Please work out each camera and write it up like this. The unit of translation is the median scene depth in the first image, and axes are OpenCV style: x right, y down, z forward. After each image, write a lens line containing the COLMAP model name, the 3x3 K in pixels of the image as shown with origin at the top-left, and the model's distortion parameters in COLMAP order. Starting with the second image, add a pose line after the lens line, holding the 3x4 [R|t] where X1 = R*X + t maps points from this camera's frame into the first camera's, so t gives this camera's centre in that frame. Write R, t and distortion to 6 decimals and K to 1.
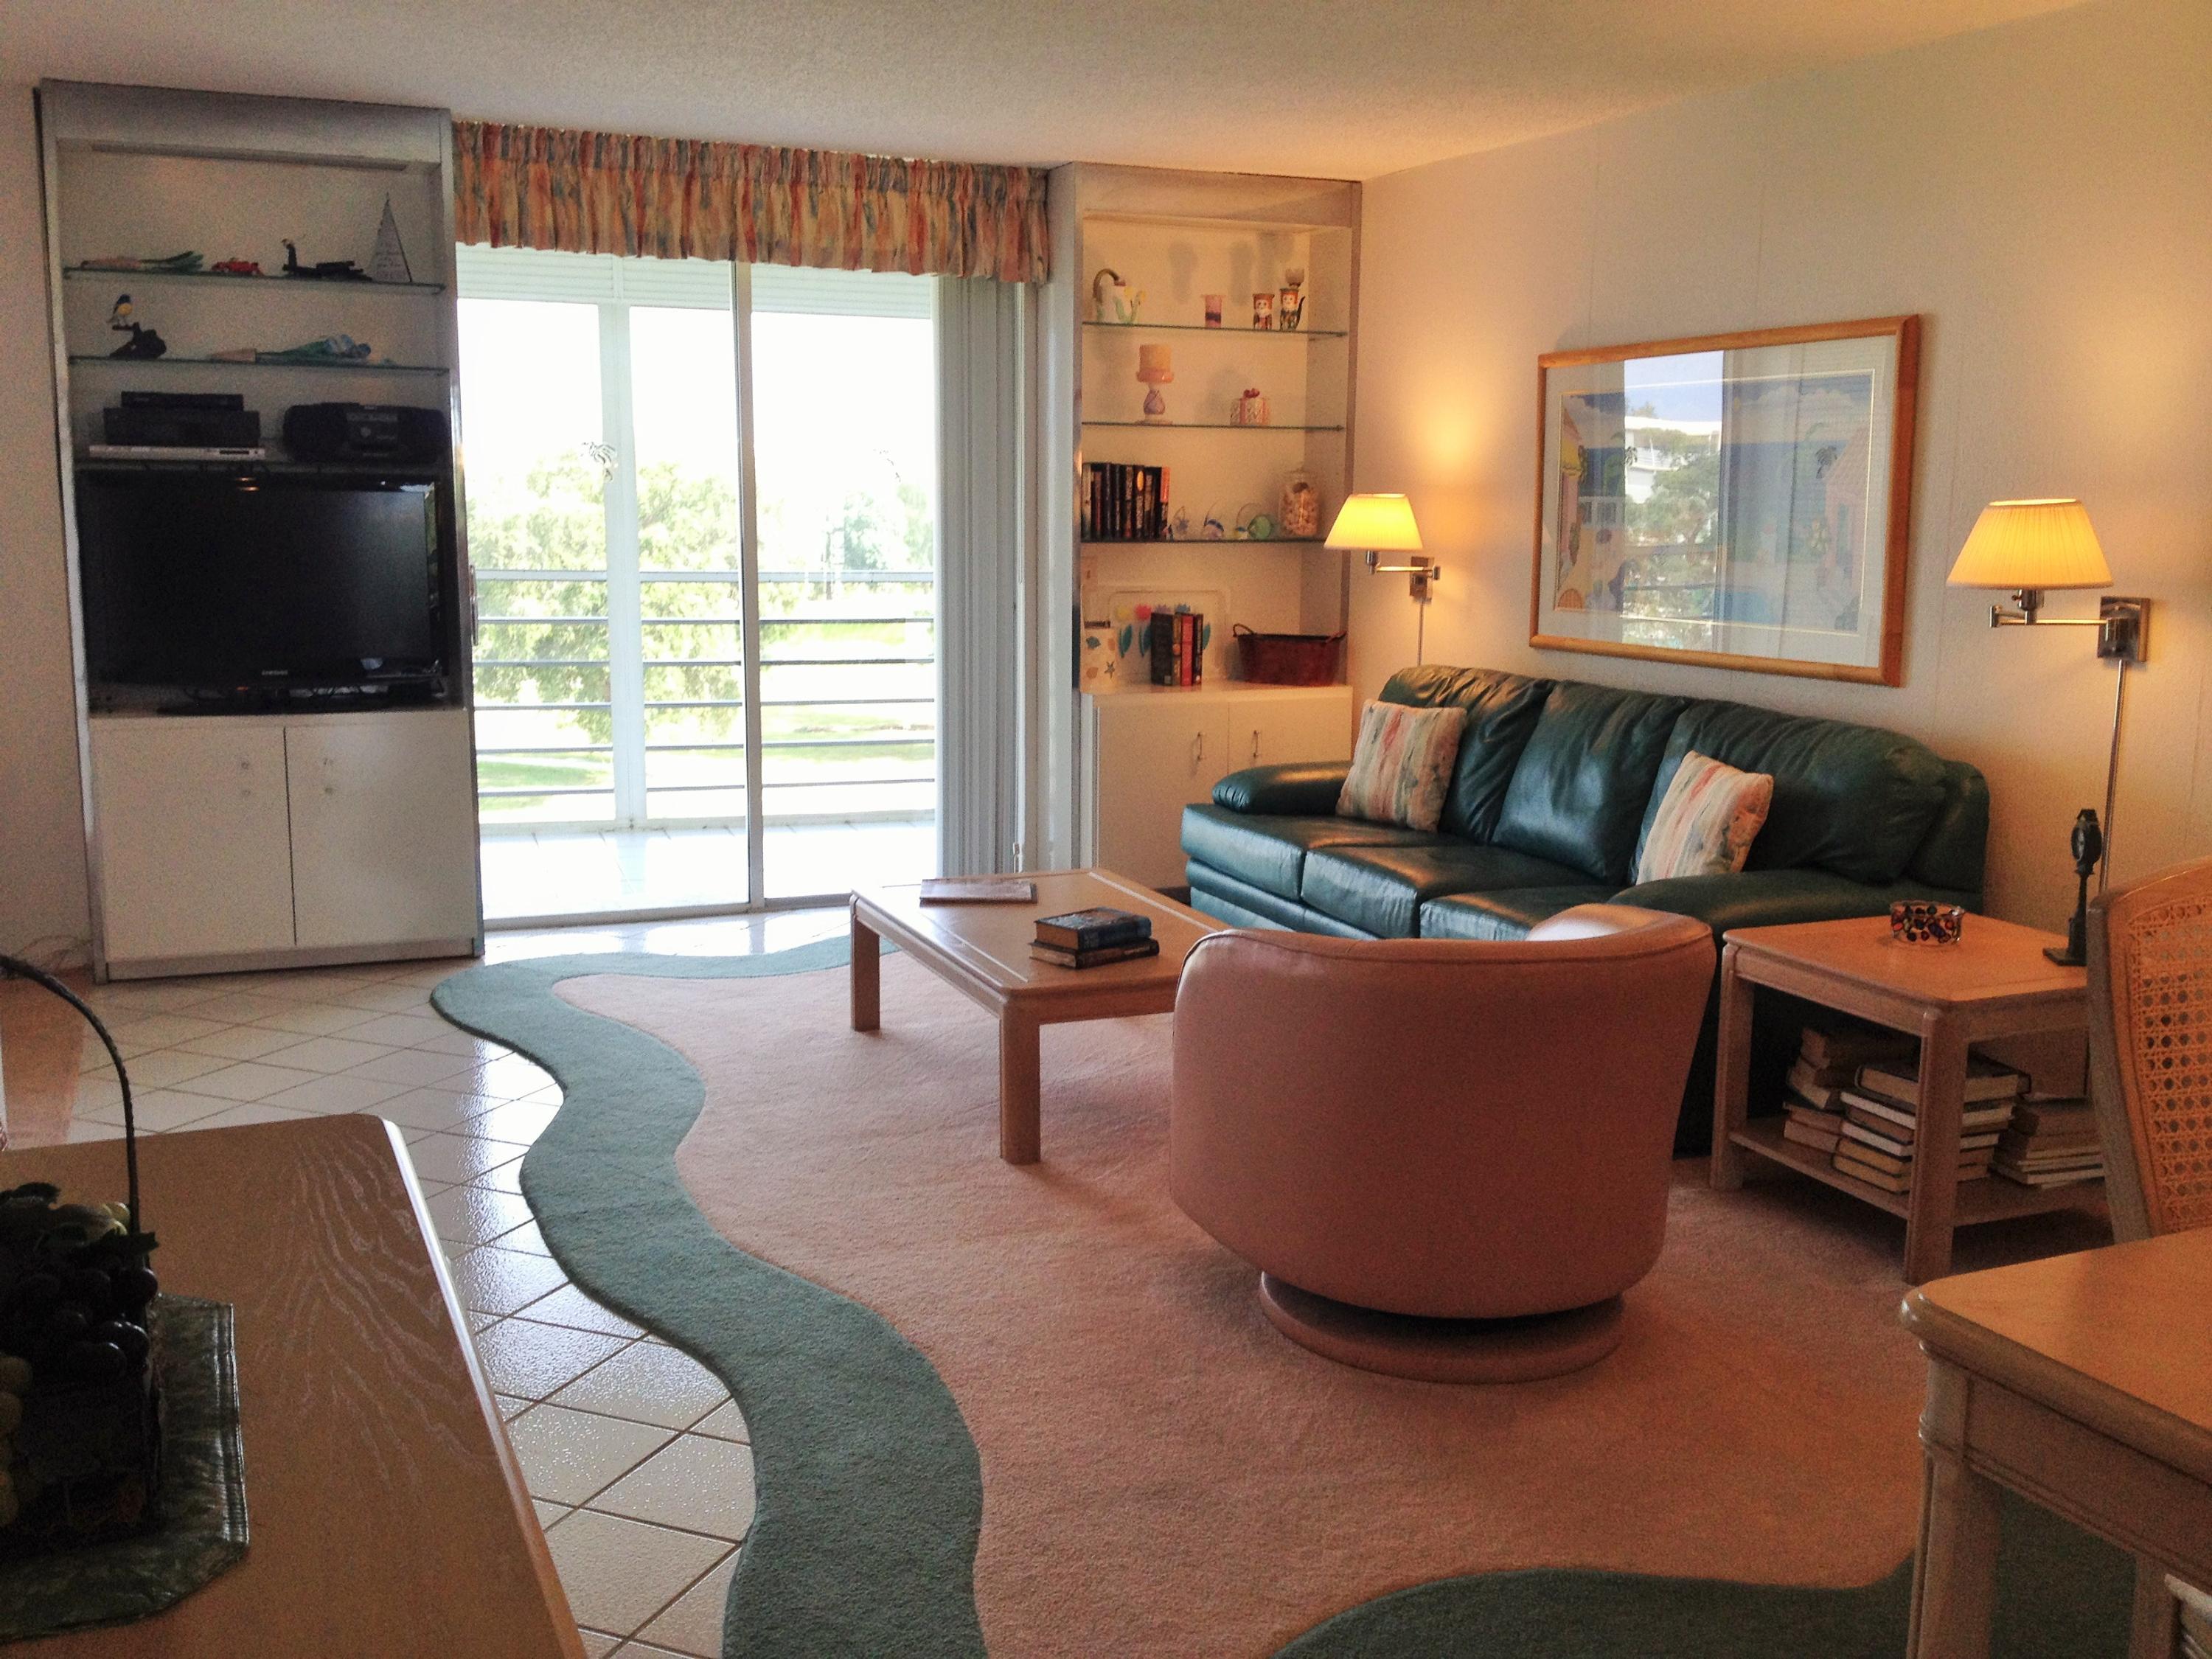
lens RADIAL K [[2070.8, 0, 1119.3], [0, 2070.8, 831.7], [0, 0, 1]] dist [0.178947, -0.436833]
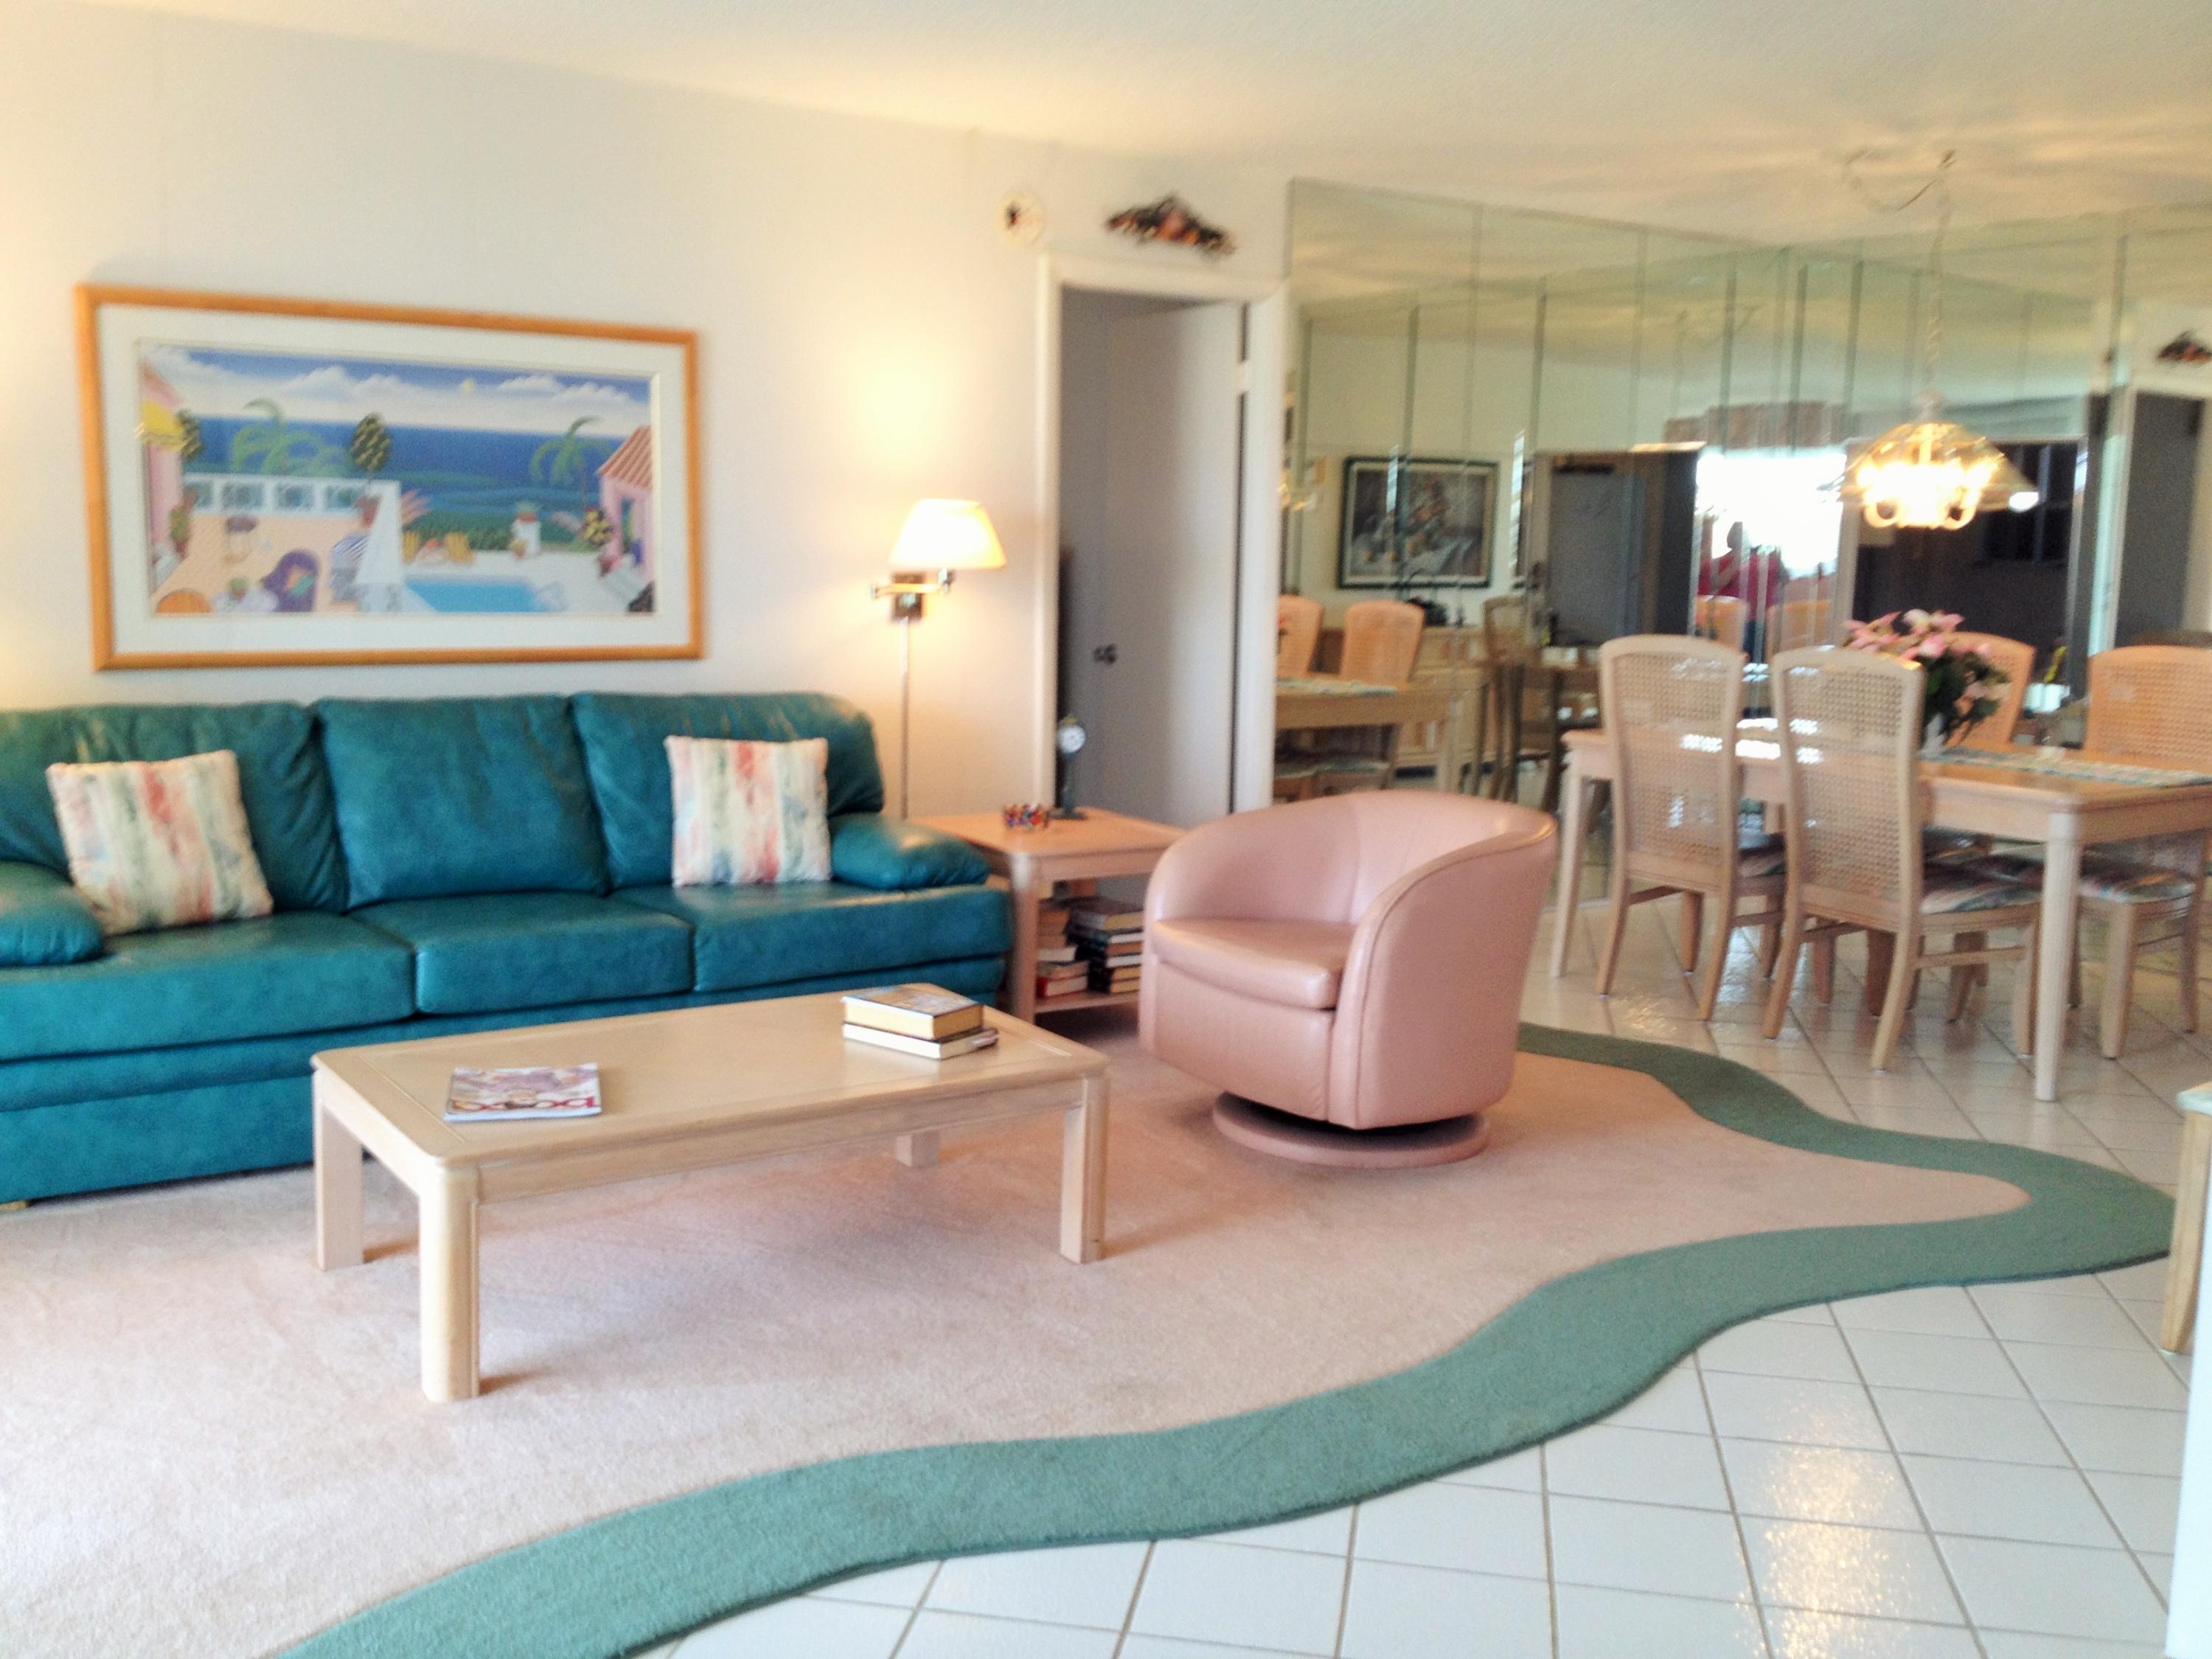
lens RADIAL K [[2070.8, 0, 1119.3], [0, 2070.8, 831.7], [0, 0, 1]] dist [0.178947, -0.436833]
pose [[-0.187067, -0.171663, 0.967232, -0.693169], [0.121758, 0.972969, 0.196230, -0.152786], [-0.974772, 0.154476, -0.161109, 0.864685]]
